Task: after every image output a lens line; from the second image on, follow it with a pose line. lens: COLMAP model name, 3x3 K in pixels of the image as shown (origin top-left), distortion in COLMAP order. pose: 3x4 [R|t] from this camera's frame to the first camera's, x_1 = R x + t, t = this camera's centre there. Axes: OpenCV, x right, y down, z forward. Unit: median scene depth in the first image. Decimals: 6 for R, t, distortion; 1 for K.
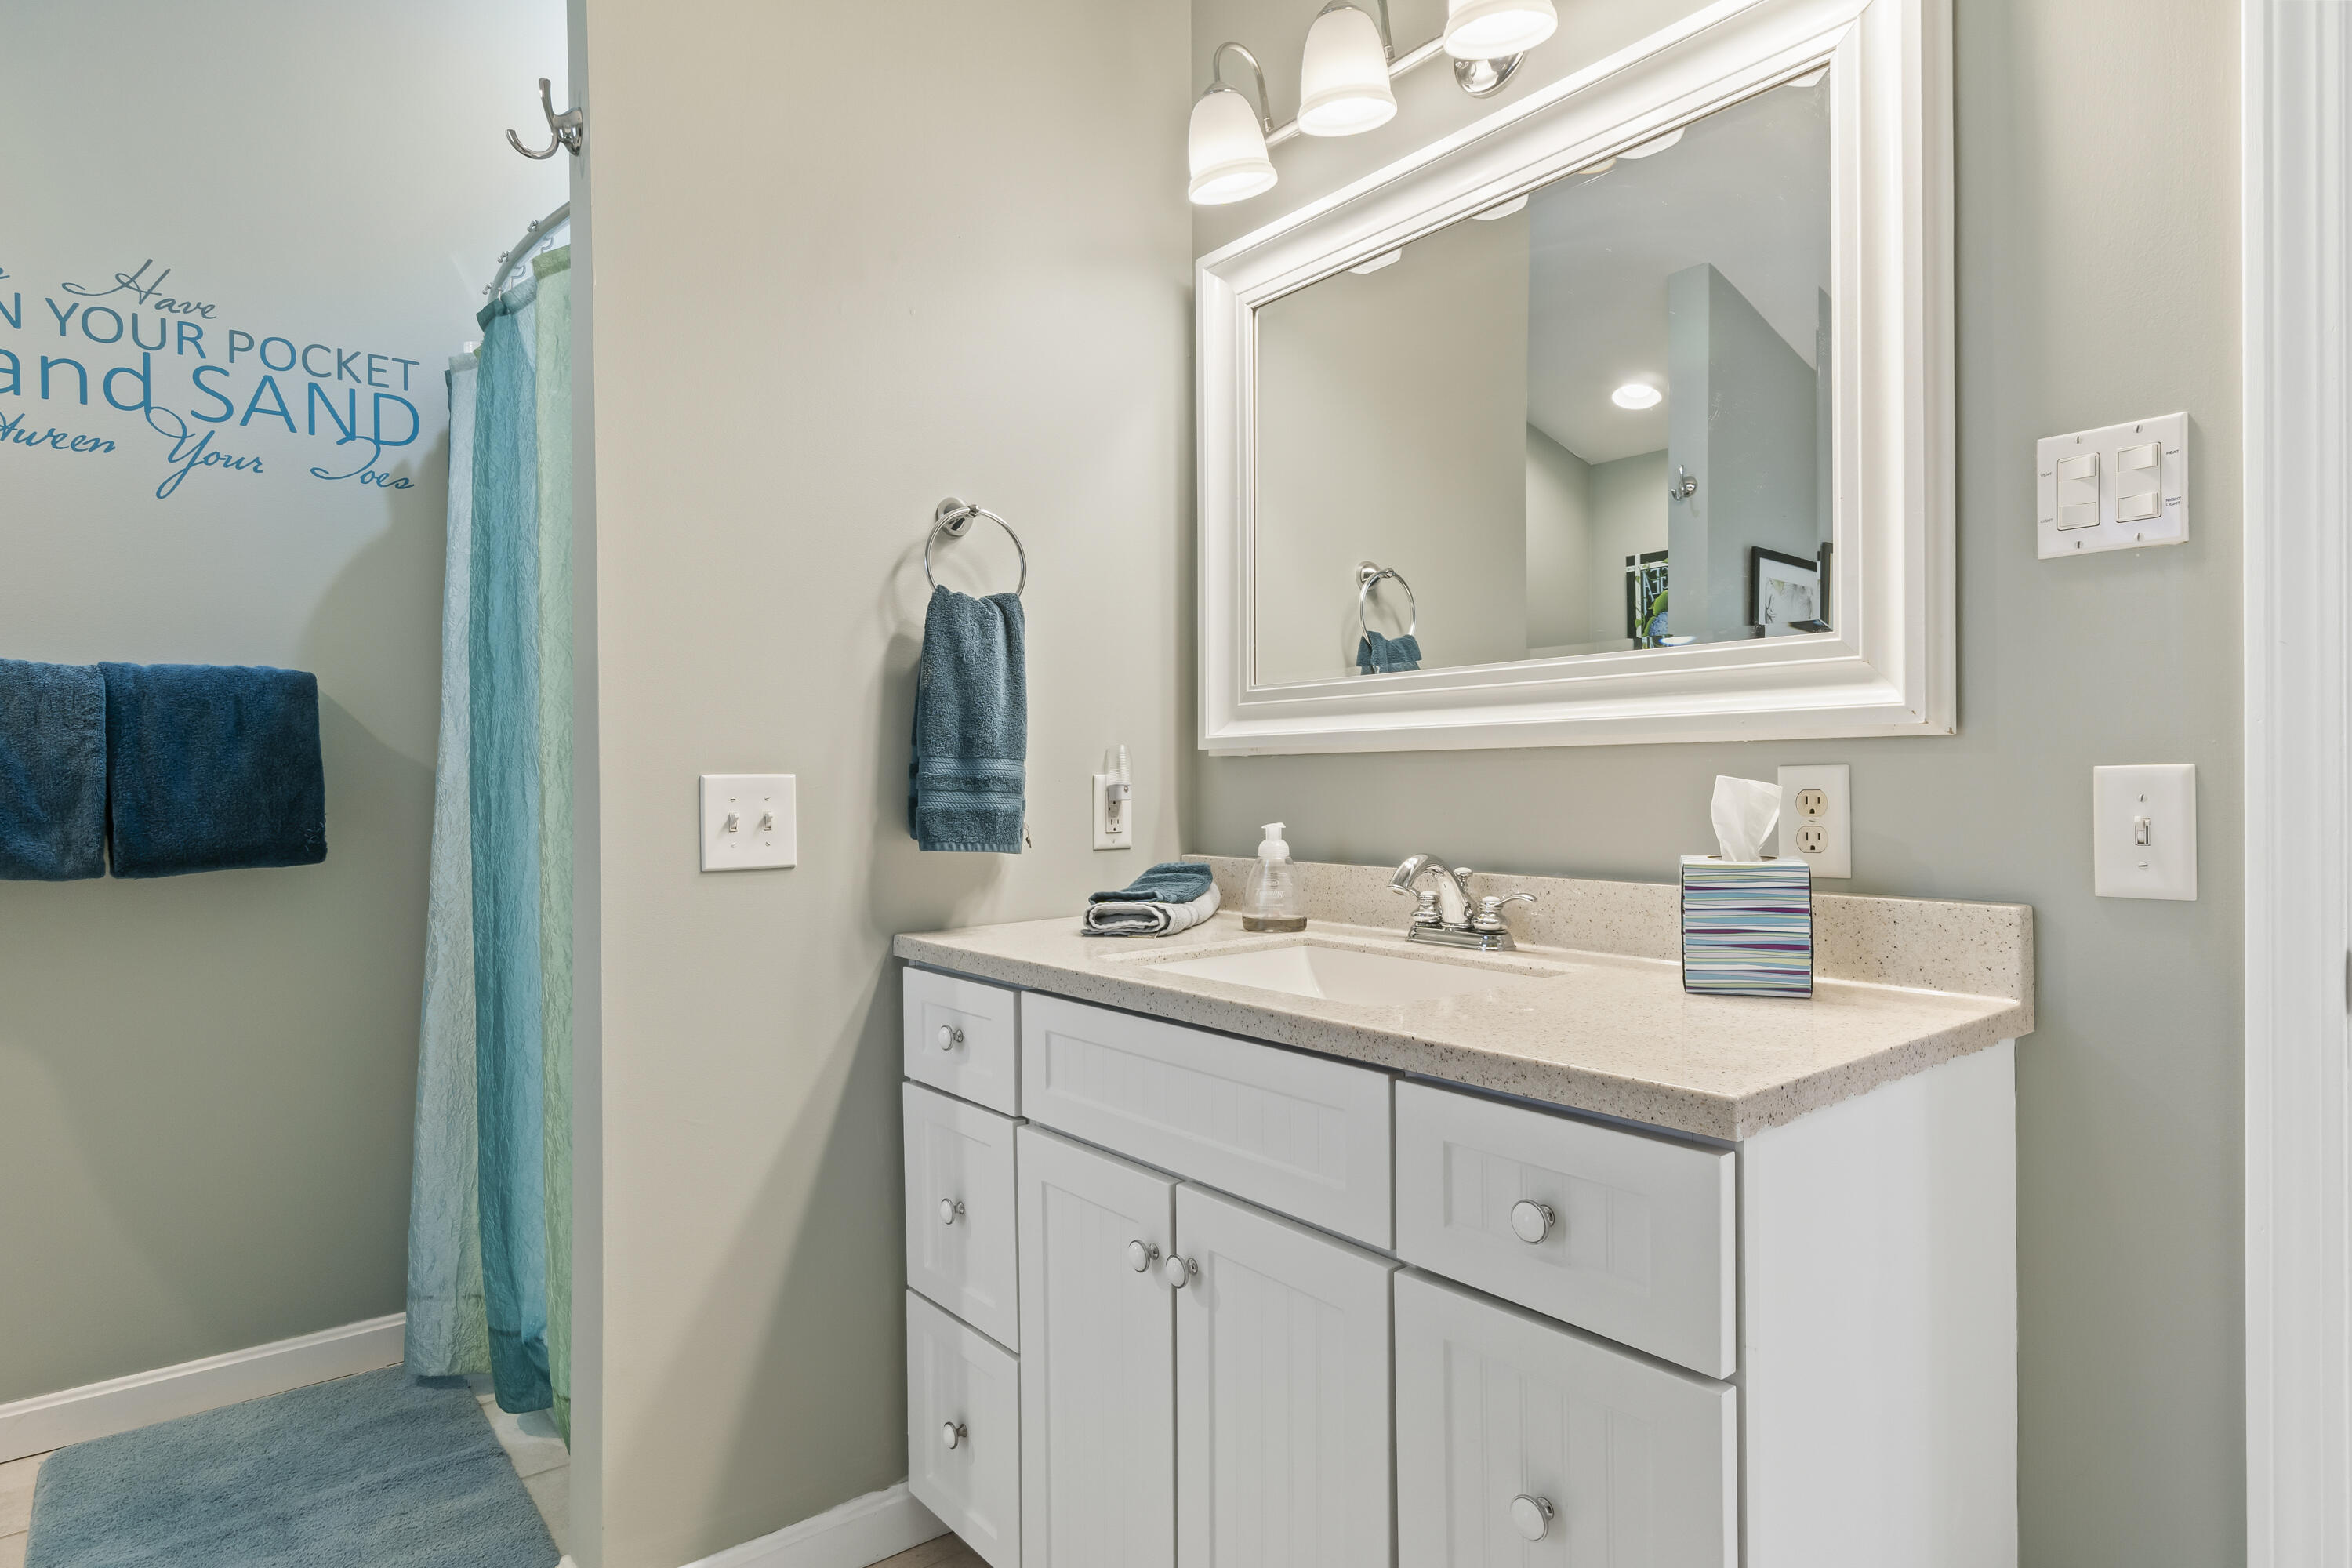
lens RADIAL K [[1292.1, 0, 1181.5], [0, 1292.1, 788.4], [0, 0, 1]] dist [-0.004049, 0.002786]
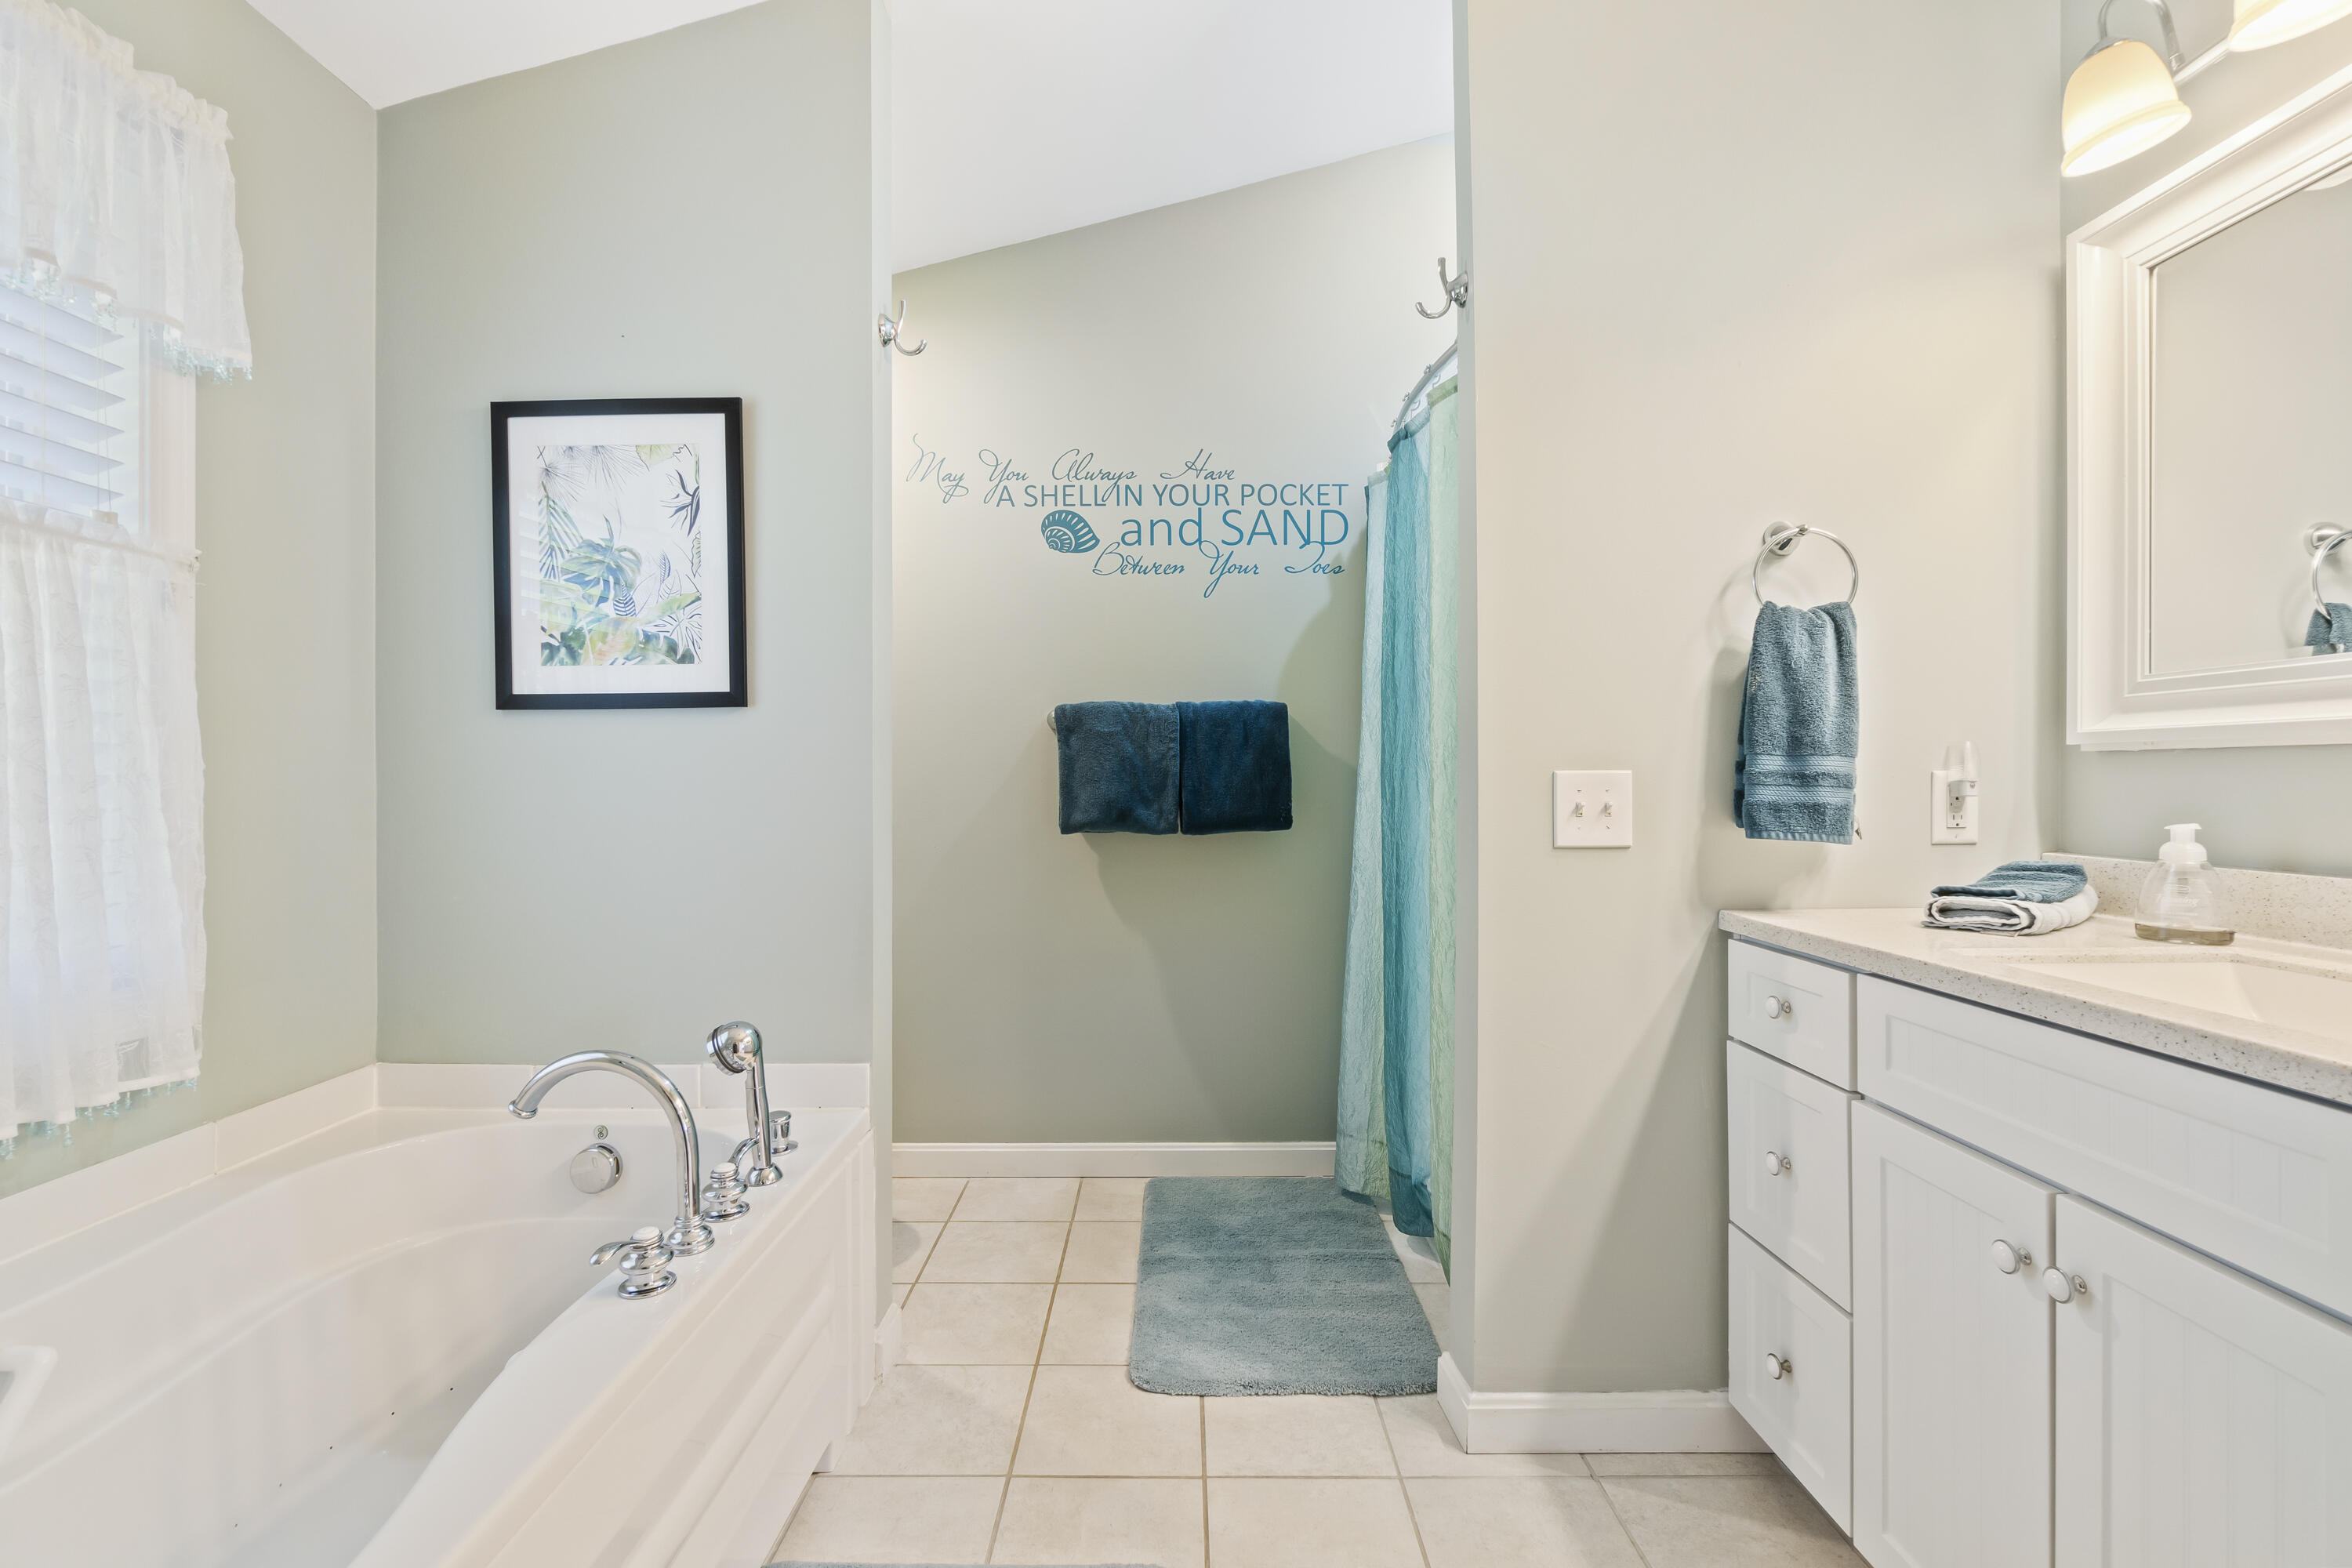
lens RADIAL K [[1023.6, 0, 1177.5], [0, 1023.6, 778.5], [0, 0, 1]] dist [-0.000127, 0.000281]
pose [[0.778969, 0.004794, -0.627044, -0.027119], [-0.006829, 0.999976, -0.000838, 0.000276], [0.627025, 0.004935, 0.778983, -0.008337]]
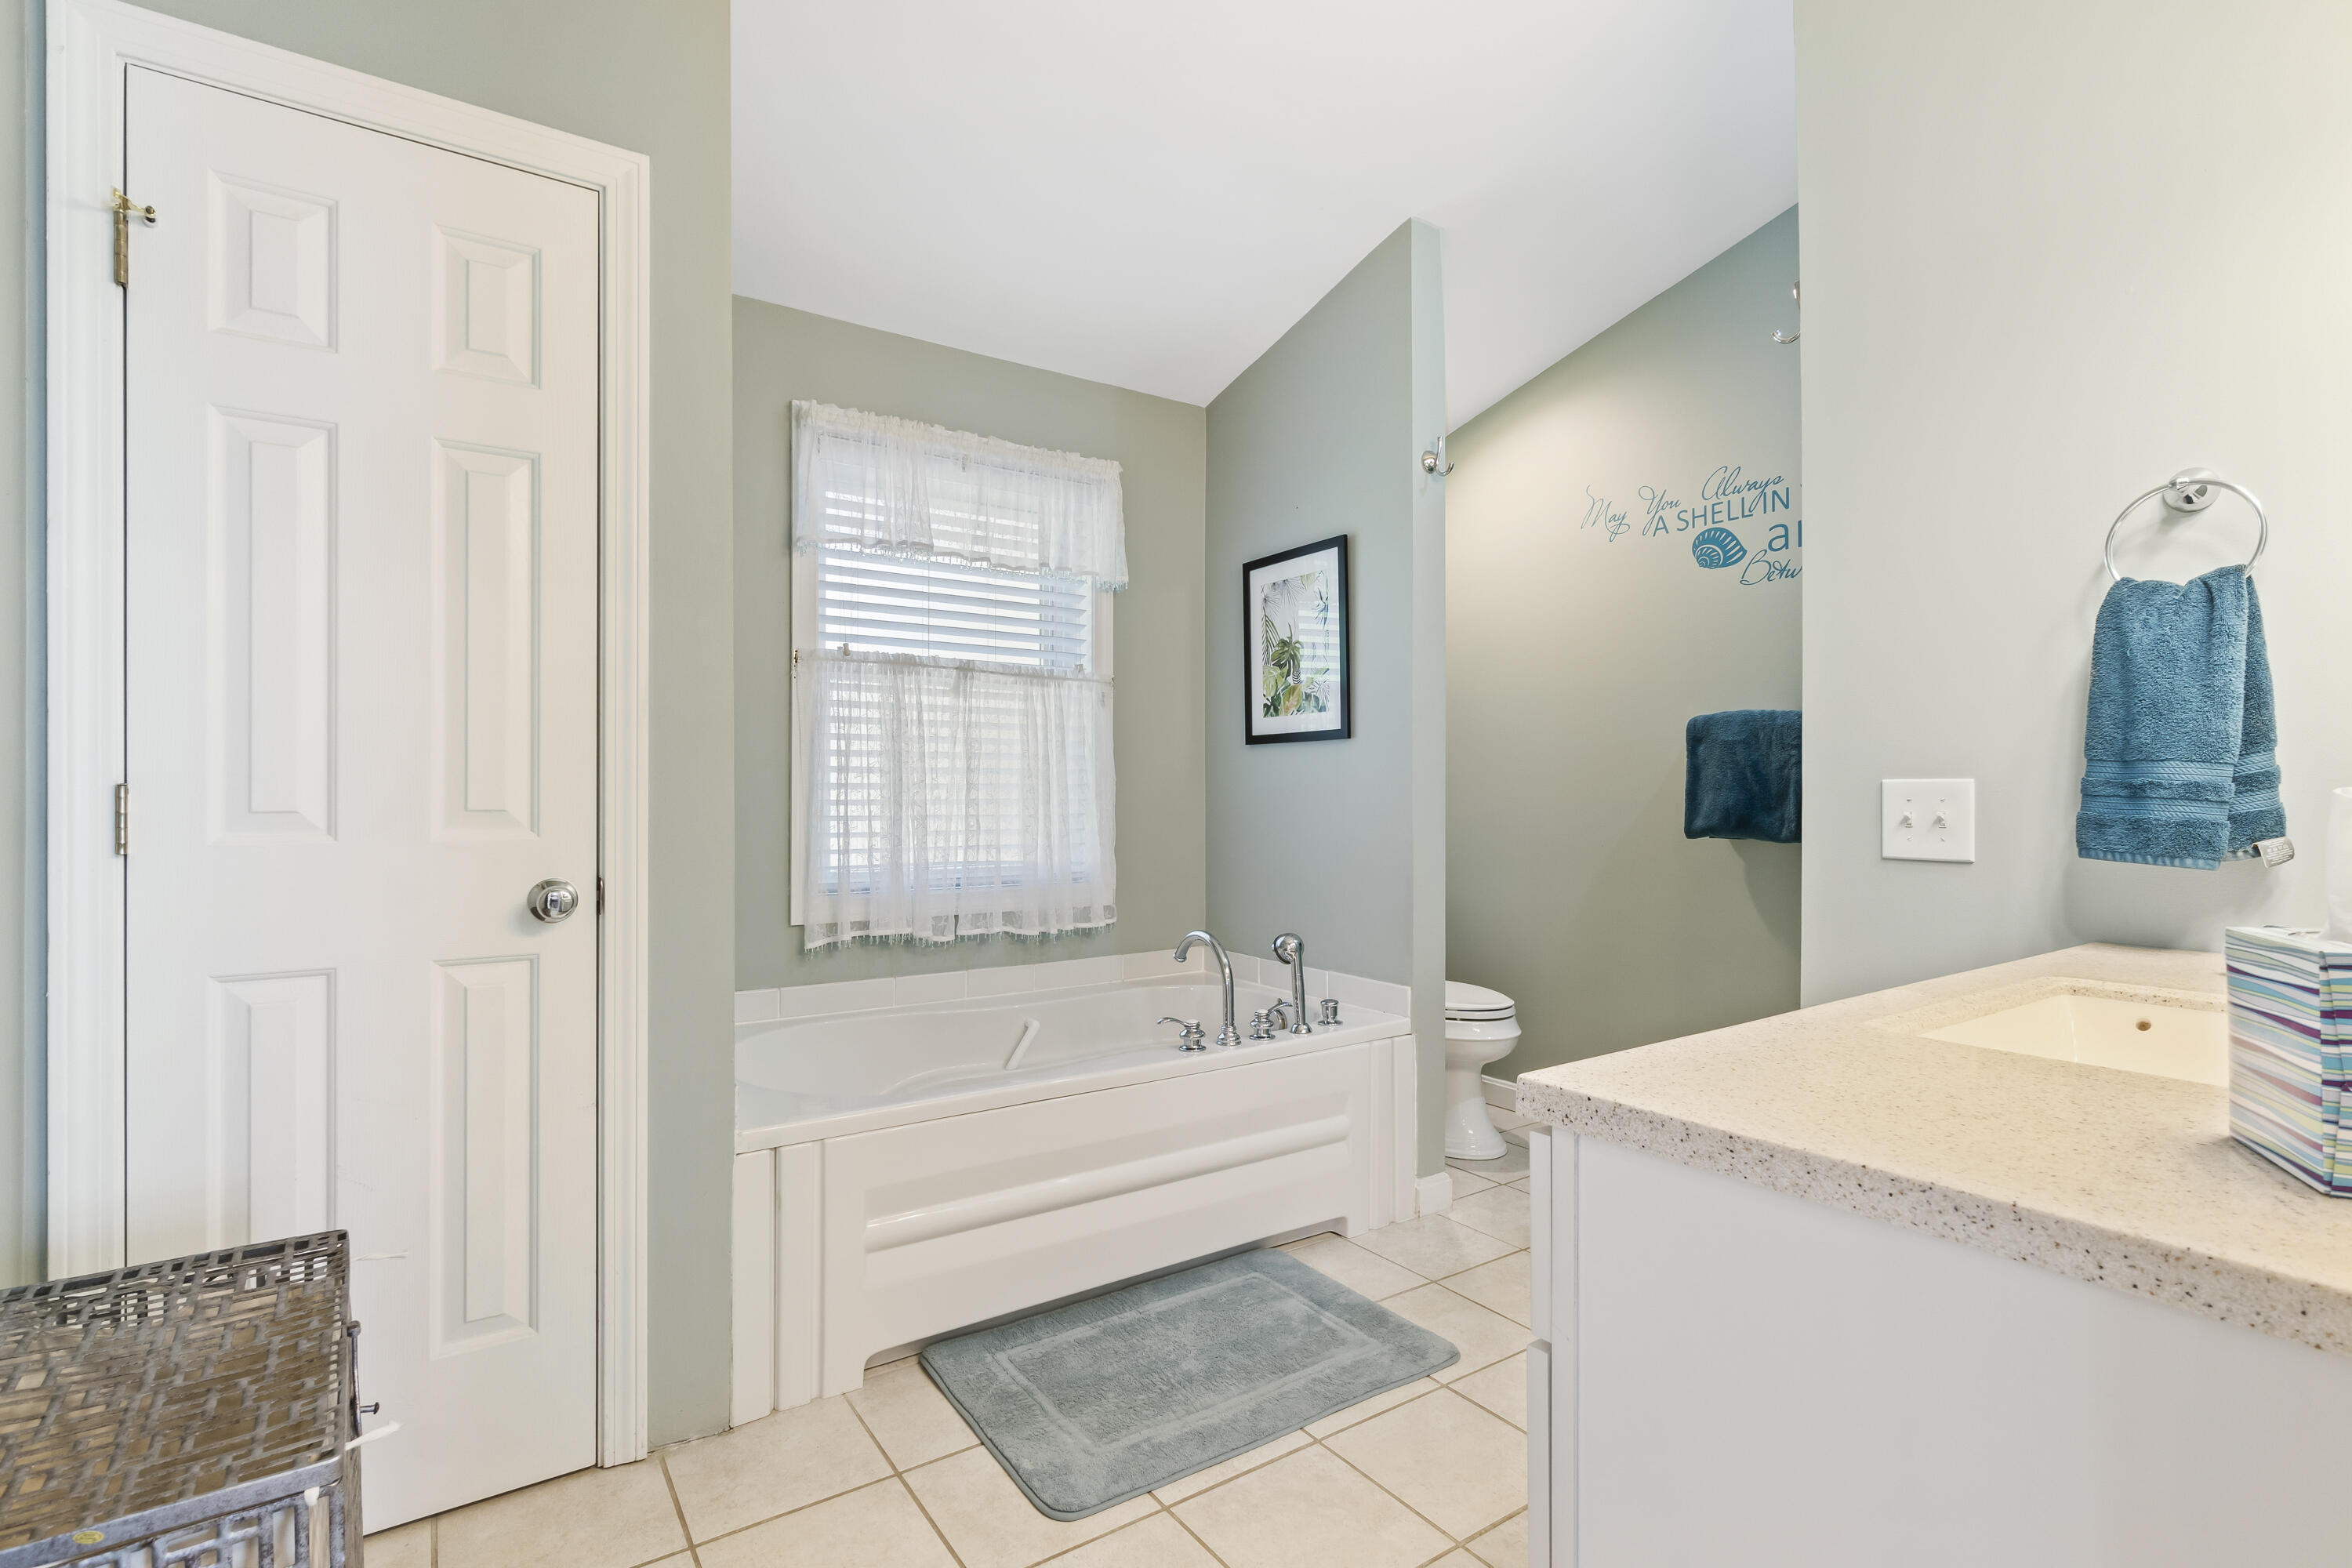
lens RADIAL K [[1119.0, 0, 1176.0], [0, 1119.0, 784.0], [0, 0, 1]] dist [0.000079, -0.000058]
pose [[-0.072919, 0.004735, -0.997327, 0.637017], [-0.004524, 0.999977, 0.005078, -0.007762], [0.997328, 0.004882, -0.072895, 0.351296]]
